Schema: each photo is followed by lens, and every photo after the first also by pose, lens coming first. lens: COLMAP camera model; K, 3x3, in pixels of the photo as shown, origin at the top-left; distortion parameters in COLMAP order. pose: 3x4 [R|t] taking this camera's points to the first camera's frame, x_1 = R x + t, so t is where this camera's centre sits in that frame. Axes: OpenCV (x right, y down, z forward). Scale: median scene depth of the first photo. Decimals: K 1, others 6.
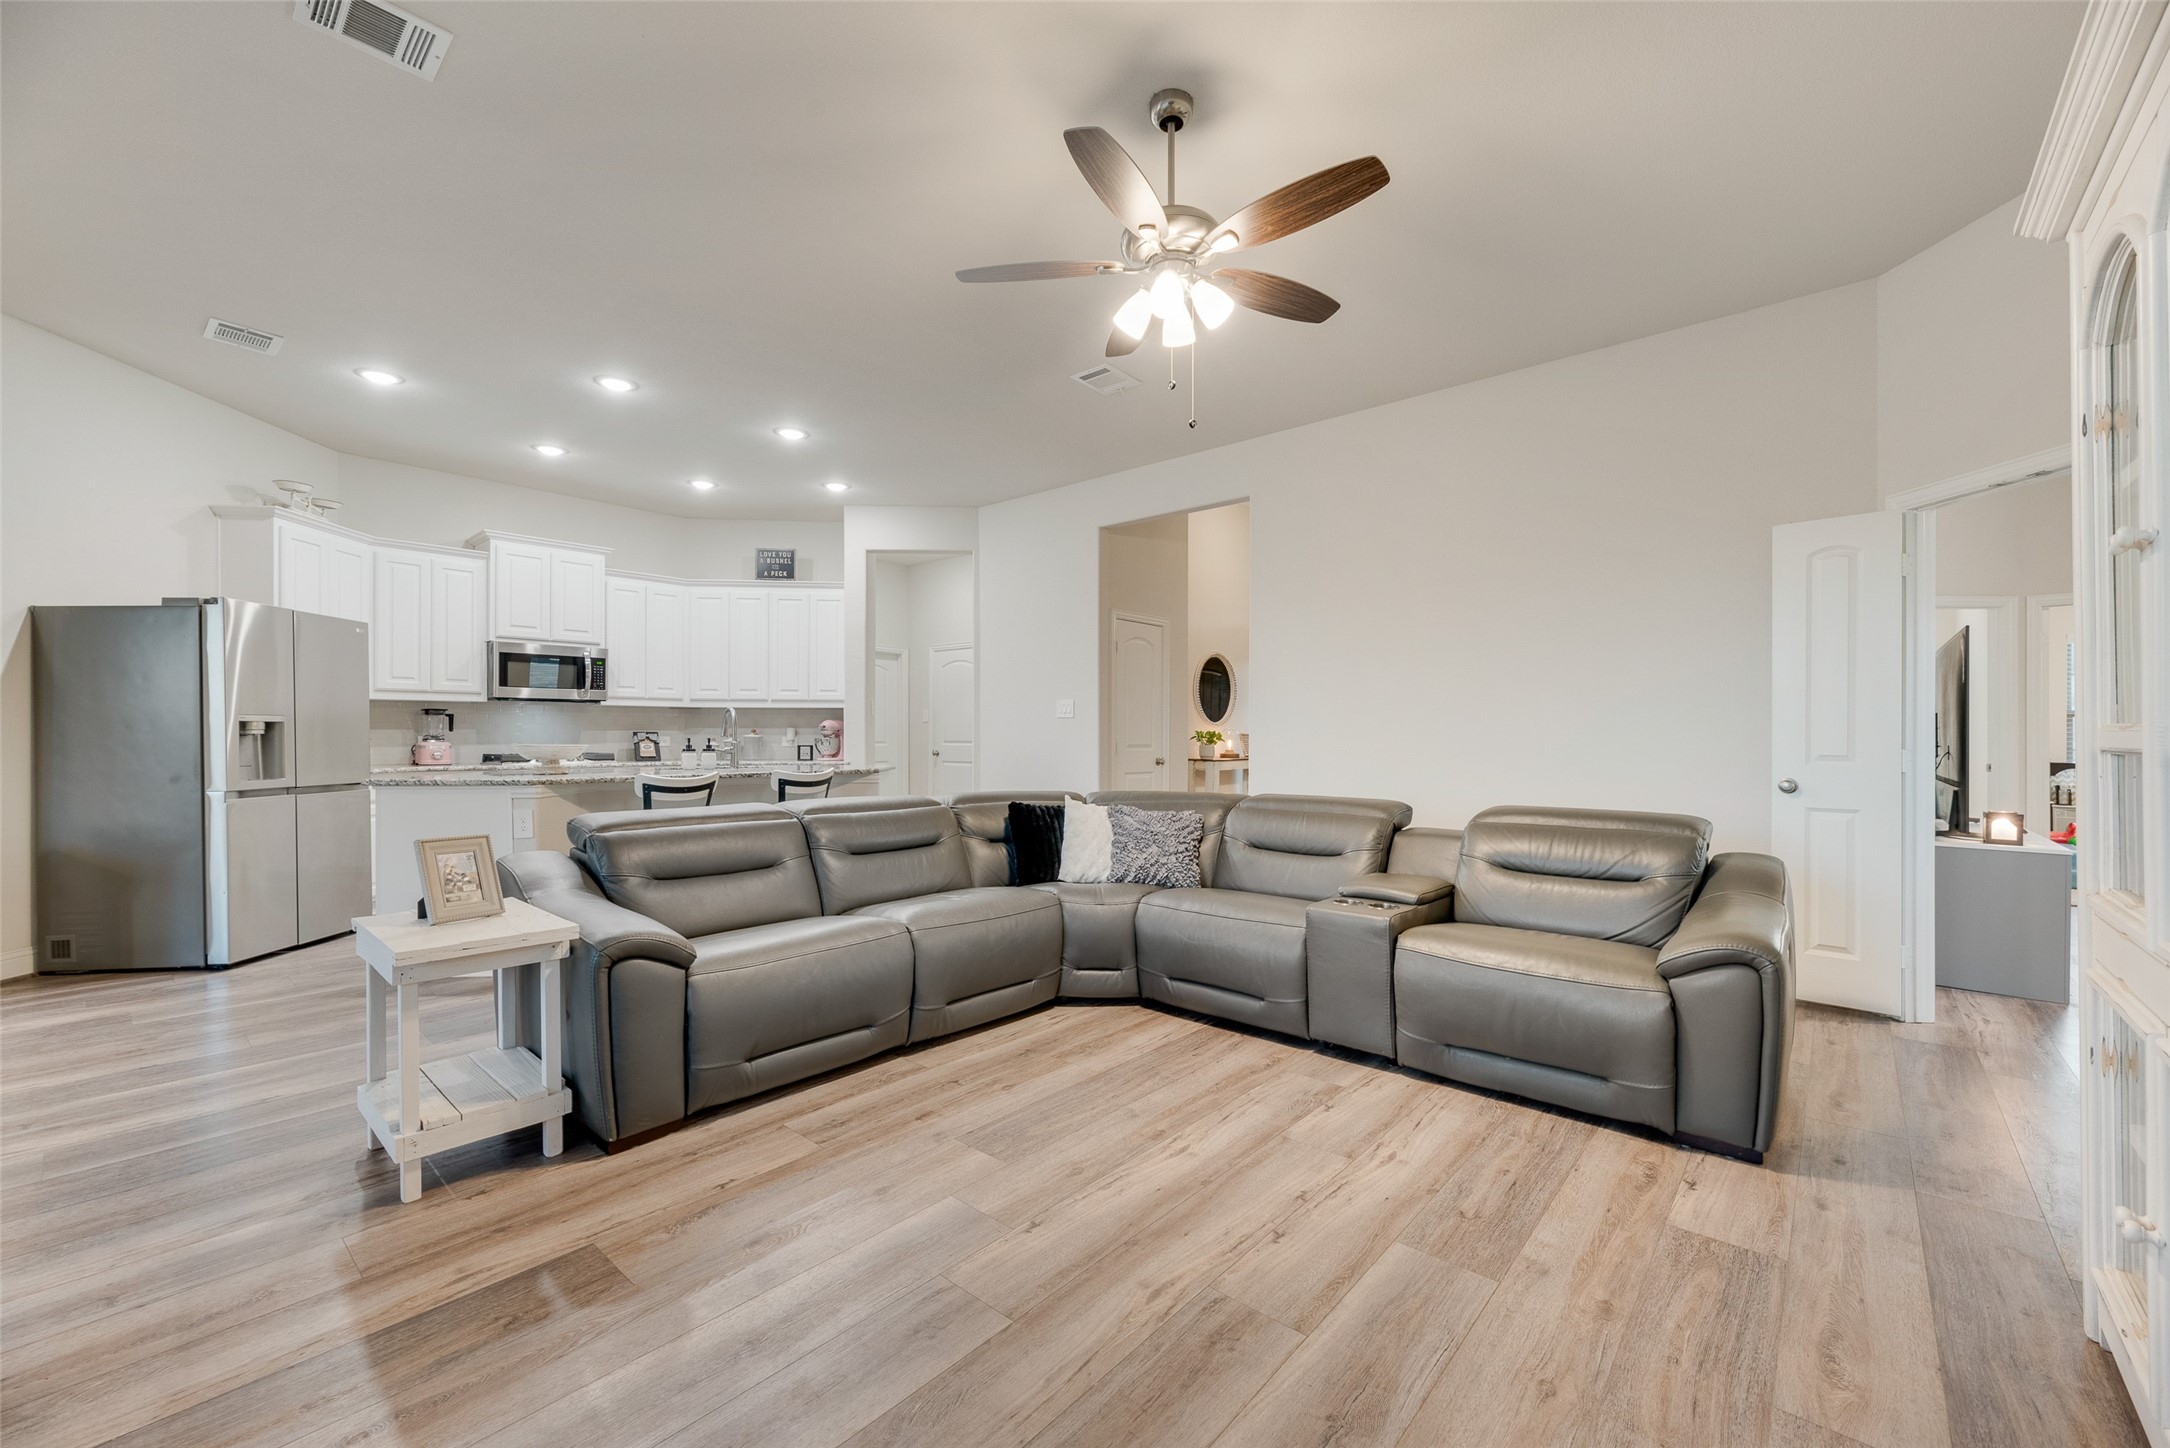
lens RADIAL K [[867.7, 0, 1086.8], [0, 867.7, 731.3], [0, 0, 1]] dist [0.000351, 0.000344]
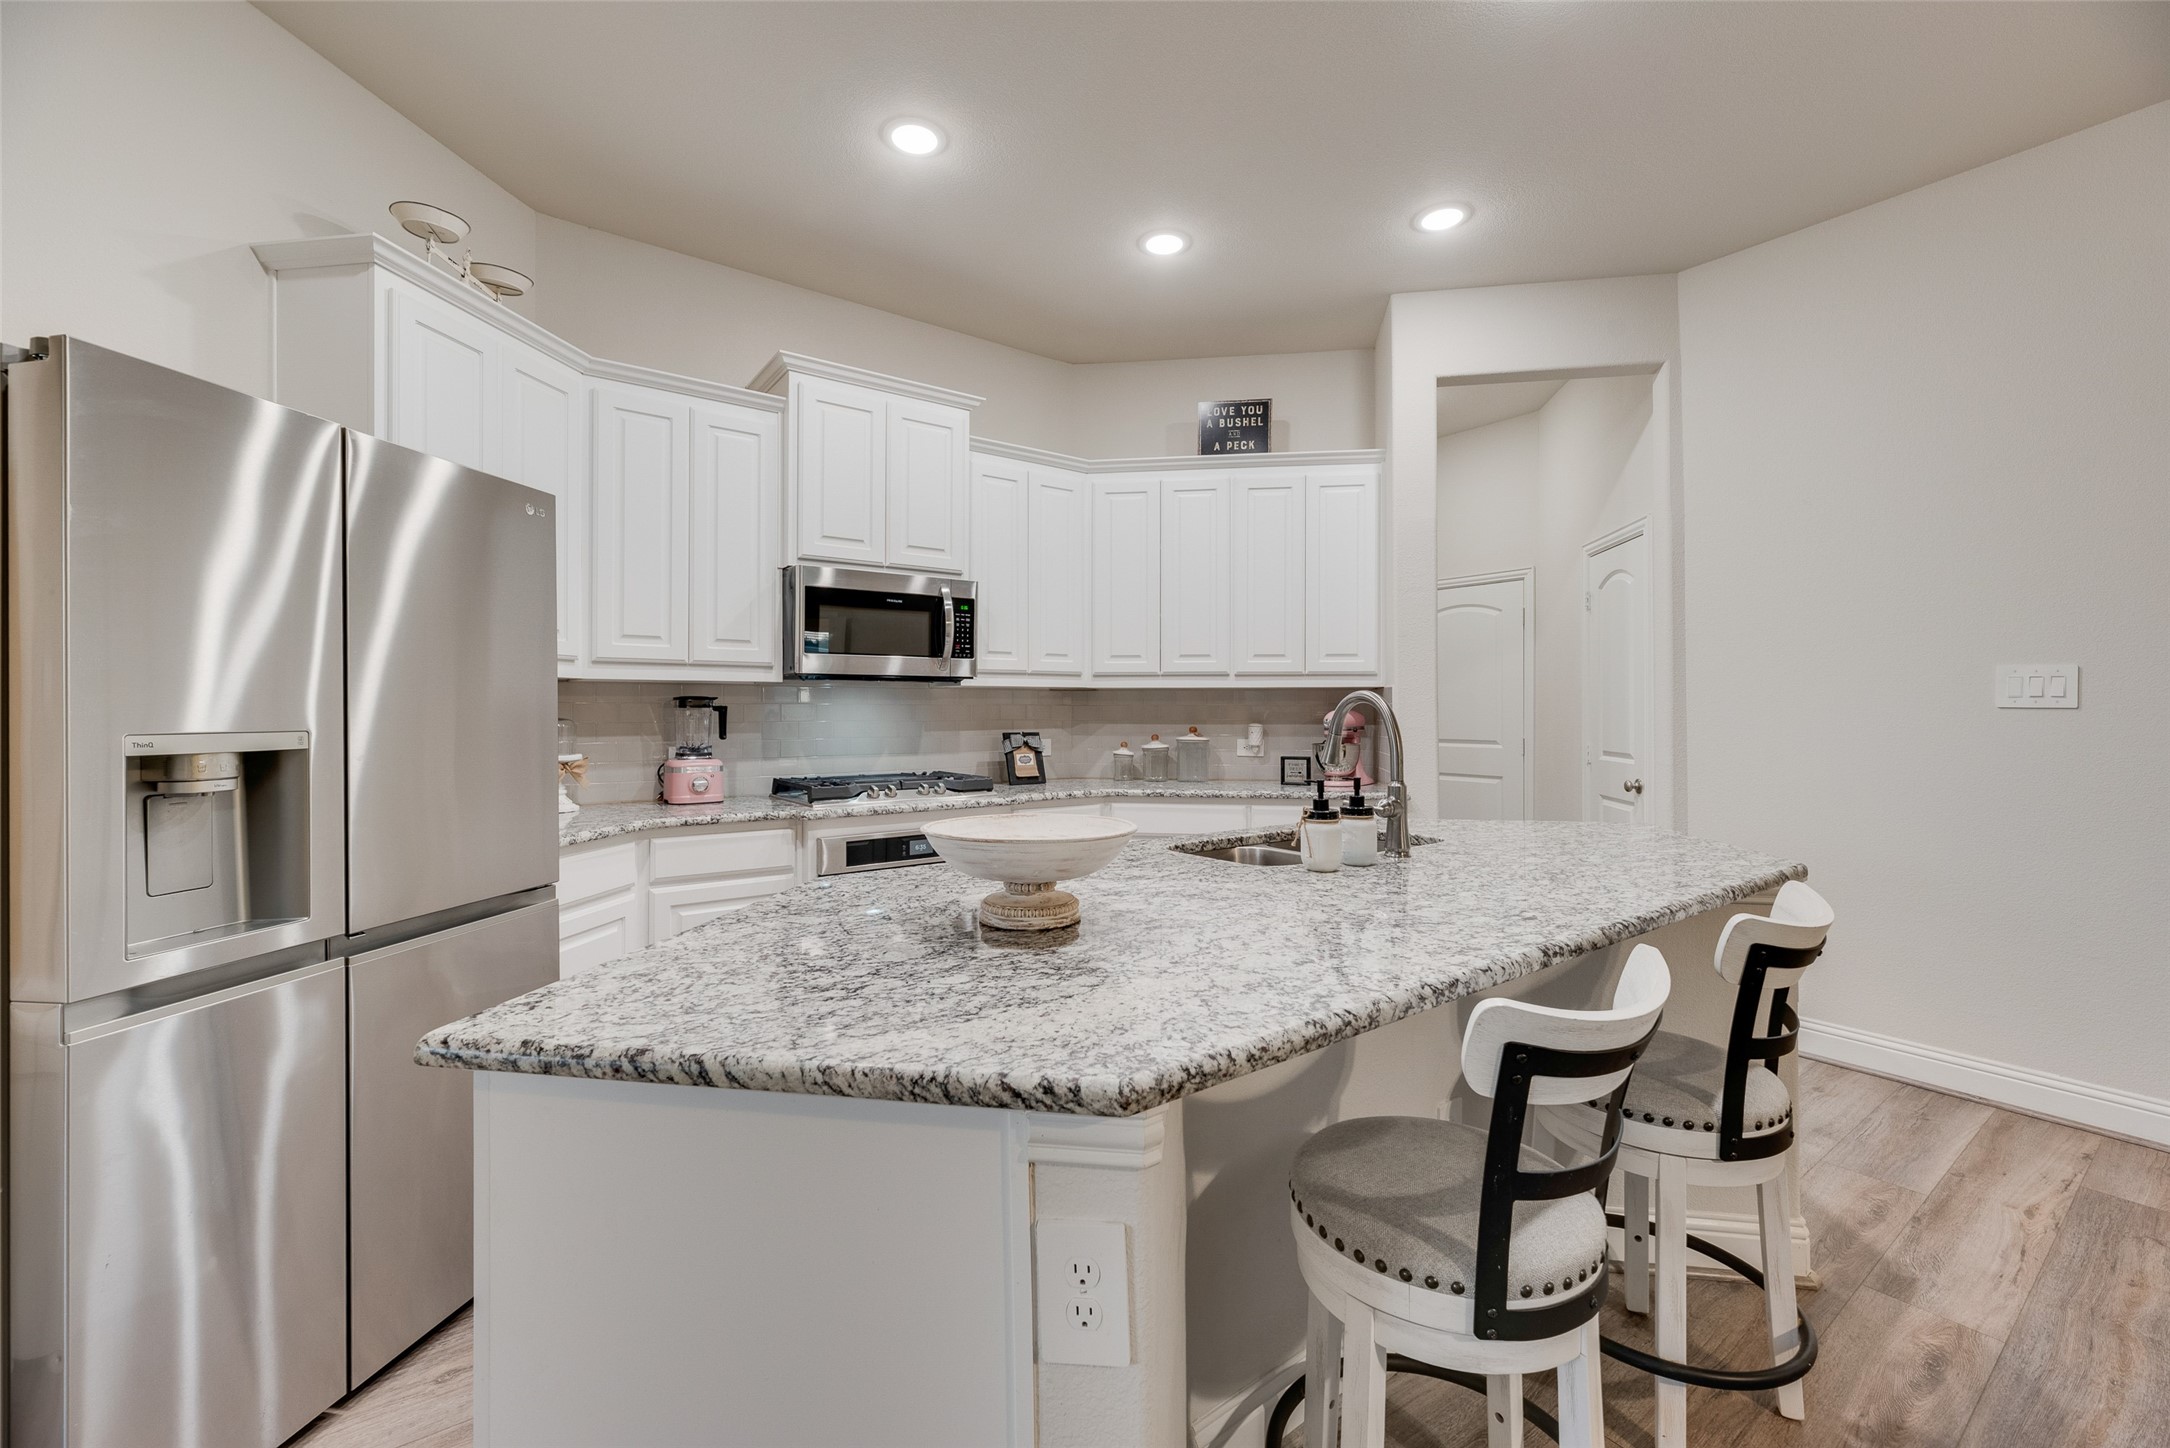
lens RADIAL K [[882.6, 0, 1087.2], [0, 882.6, 705.5], [0, 0, 1]] dist [-0.001763, -0.000185]
pose [[0.974841, -0.002025, -0.222891, -0.373342], [0.002072, 0.999998, -0.000023, -0.018585], [0.222890, -0.000440, 0.974843, 0.495229]]
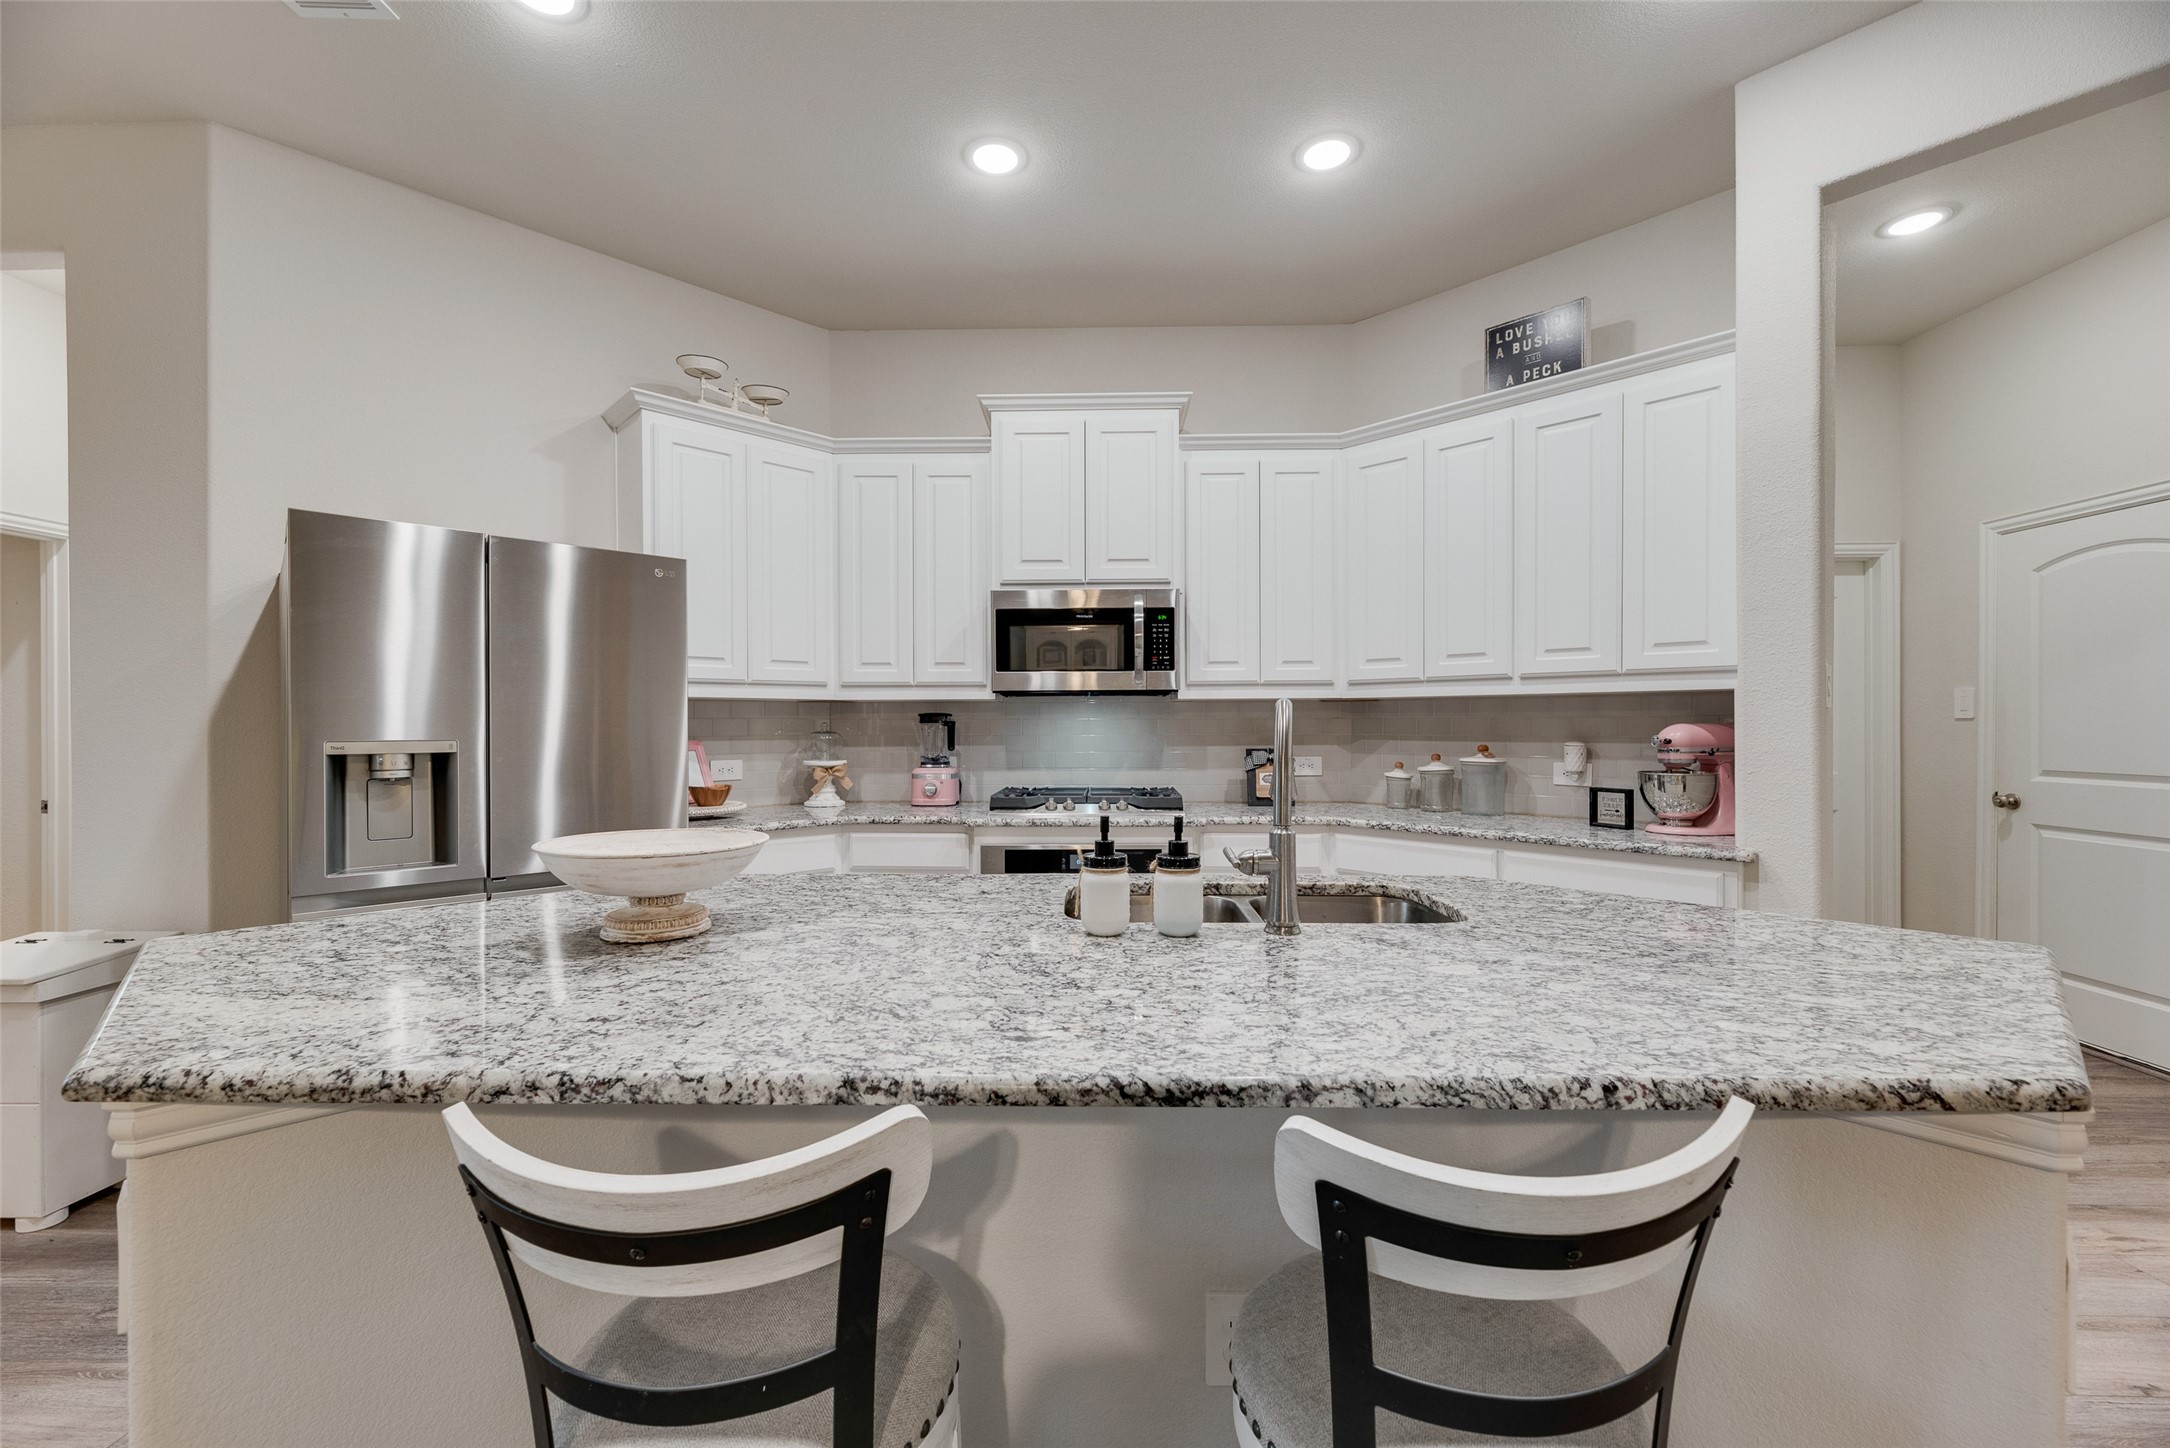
lens RADIAL K [[867.7, 0, 1086.8], [0, 867.7, 731.3], [0, 0, 1]] dist [0.000351, 0.000344]
pose [[0.635056, 0.003691, -0.772458, -0.197589], [0.007097, 0.999919, 0.010613, -0.017722], [0.772434, -0.012221, 0.634978, 0.651069]]
